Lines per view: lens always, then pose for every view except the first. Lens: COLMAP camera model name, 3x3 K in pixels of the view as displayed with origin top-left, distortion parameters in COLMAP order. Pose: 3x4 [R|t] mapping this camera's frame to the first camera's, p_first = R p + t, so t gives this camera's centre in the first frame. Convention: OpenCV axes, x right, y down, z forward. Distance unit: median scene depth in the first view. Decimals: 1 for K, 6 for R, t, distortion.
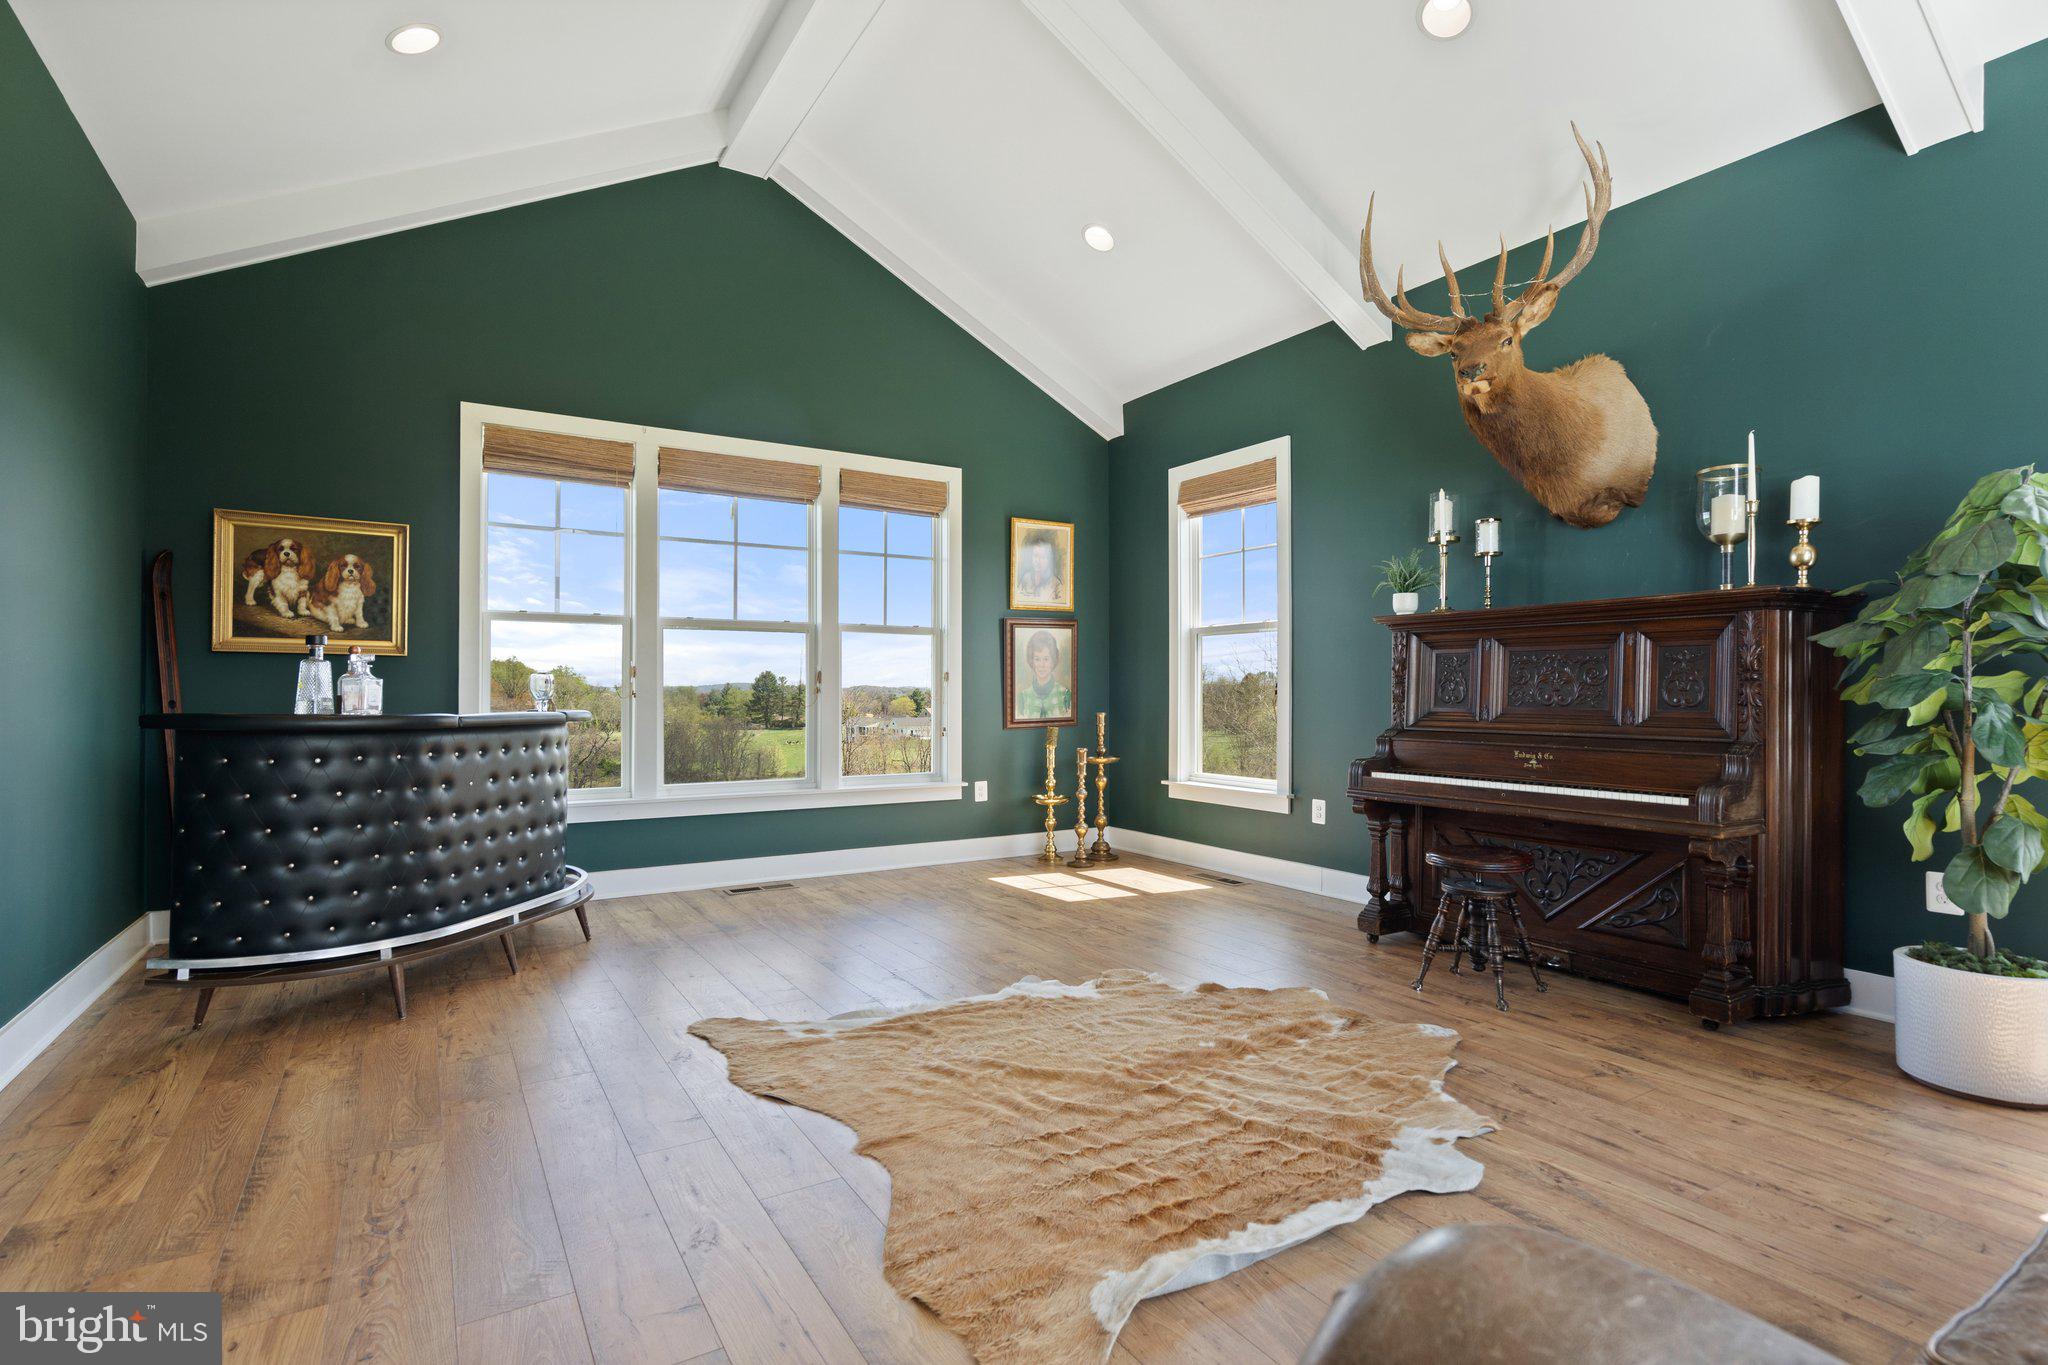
lens RADIAL K [[980.4, 0, 1024.0], [0, 980.4, 682.5], [0, 0, 1]] dist [-0.003185, 0.000995]
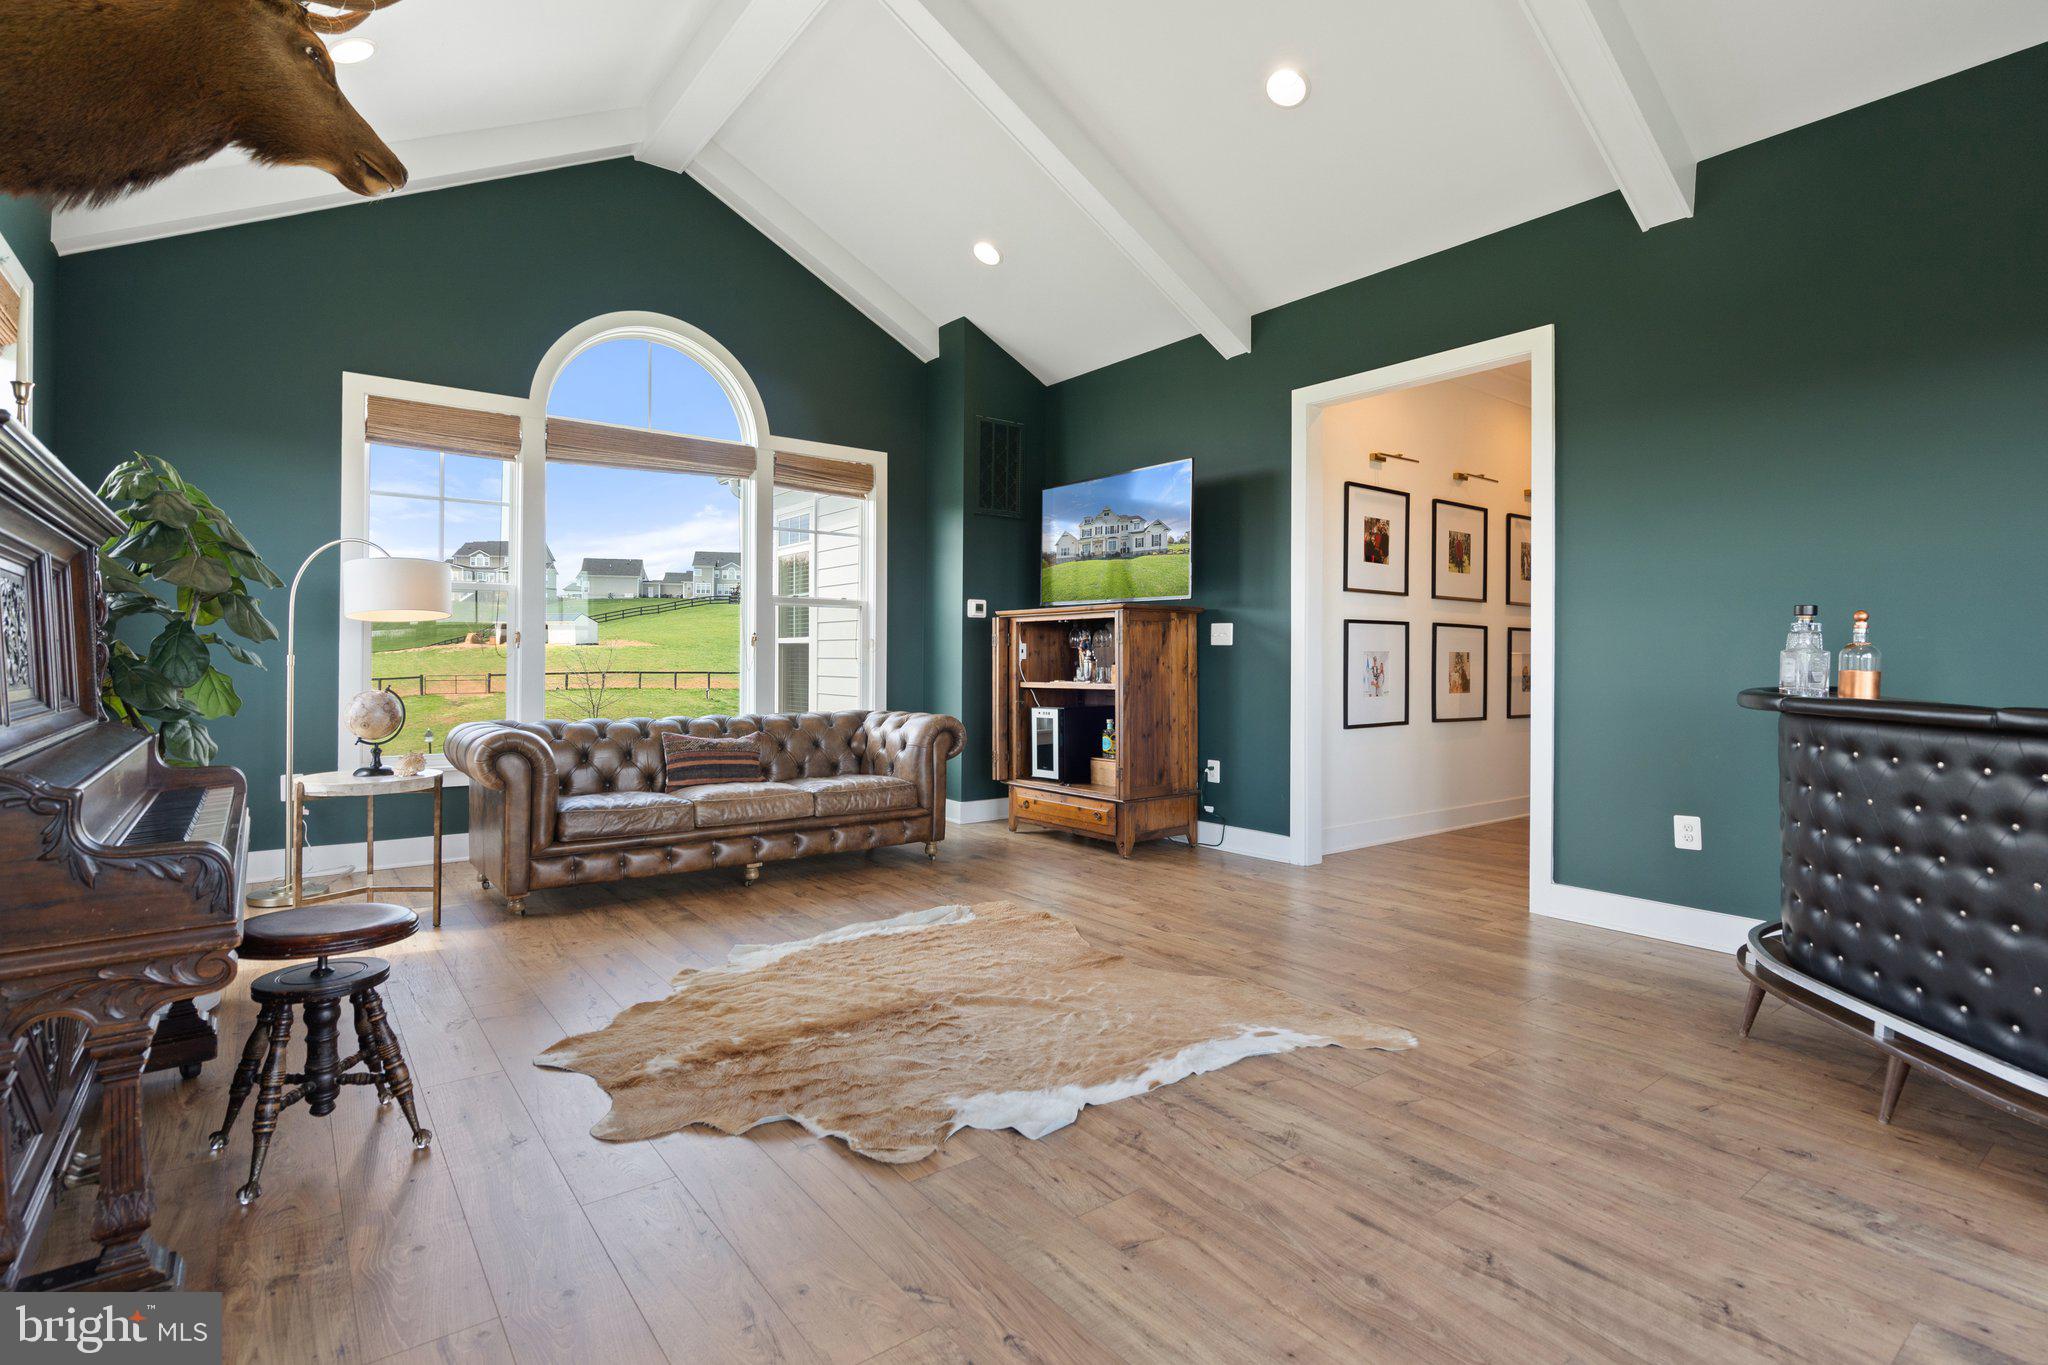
lens RADIAL K [[981.5, 0, 1016.3], [0, 981.5, 666.6], [0, 0, 1]] dist [-0.011942, 0.000976]
pose [[-0.996675, -0.005201, -0.081309, 0.051678], [-0.005018, 0.999984, -0.002453, 0.010436], [0.081320, -0.002037, -0.996686, 1.036281]]
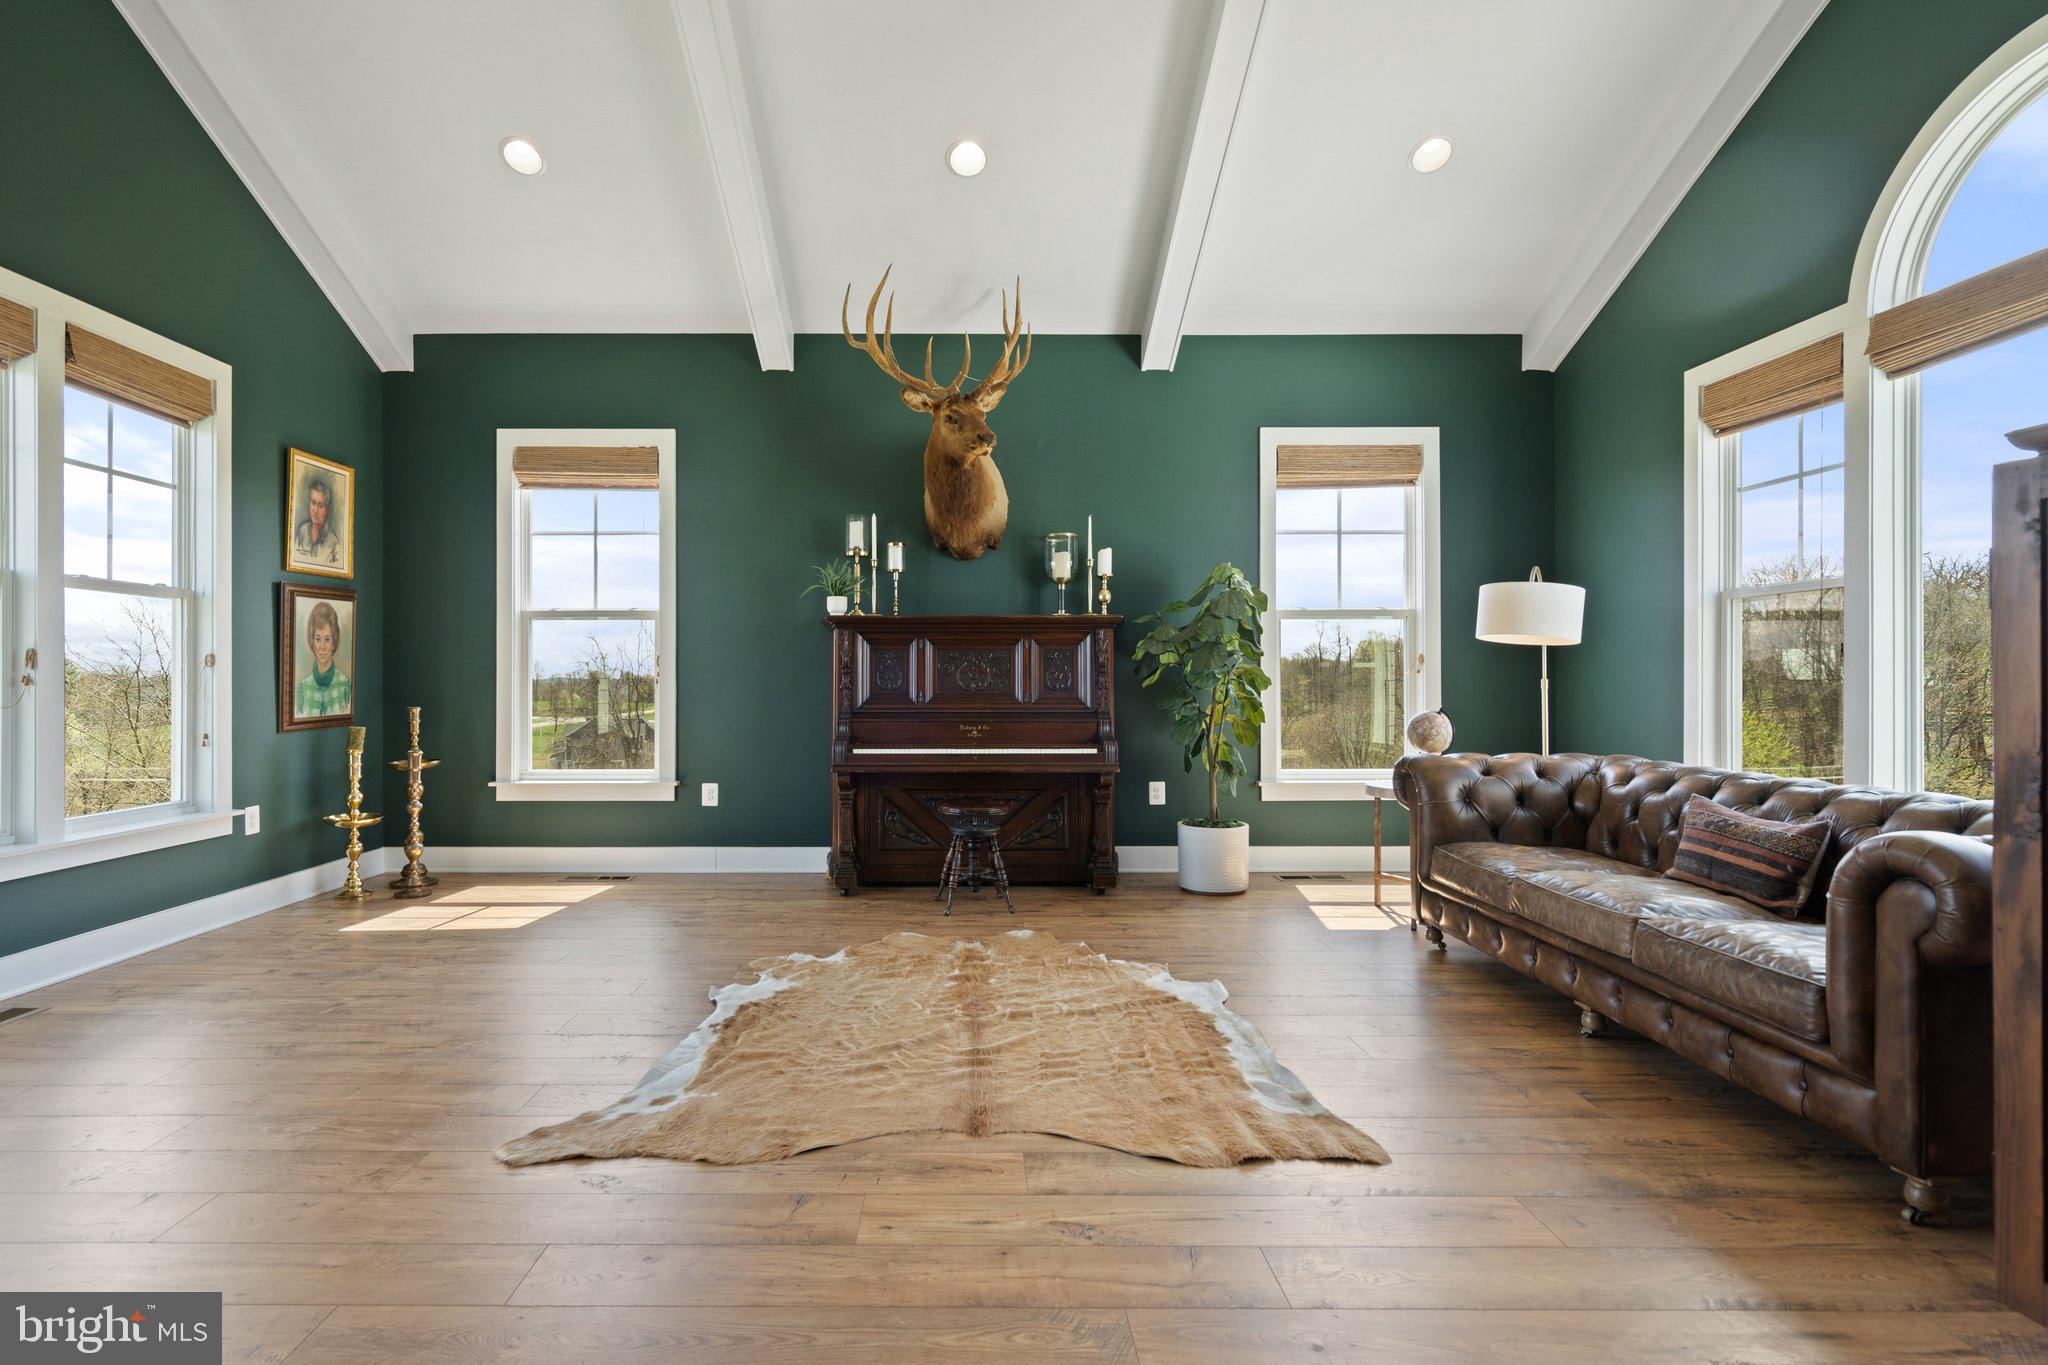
lens RADIAL K [[983.2, 0, 967.6], [0, 983.2, 674.6], [0, 0, 1]] dist [-0.002438, 0.000437]
pose [[0.530354, 0.001974, 0.847774, -0.424299], [-0.006101, 0.999980, 0.001488, -0.000253], [-0.847754, -0.005961, 0.530355, 0.194419]]
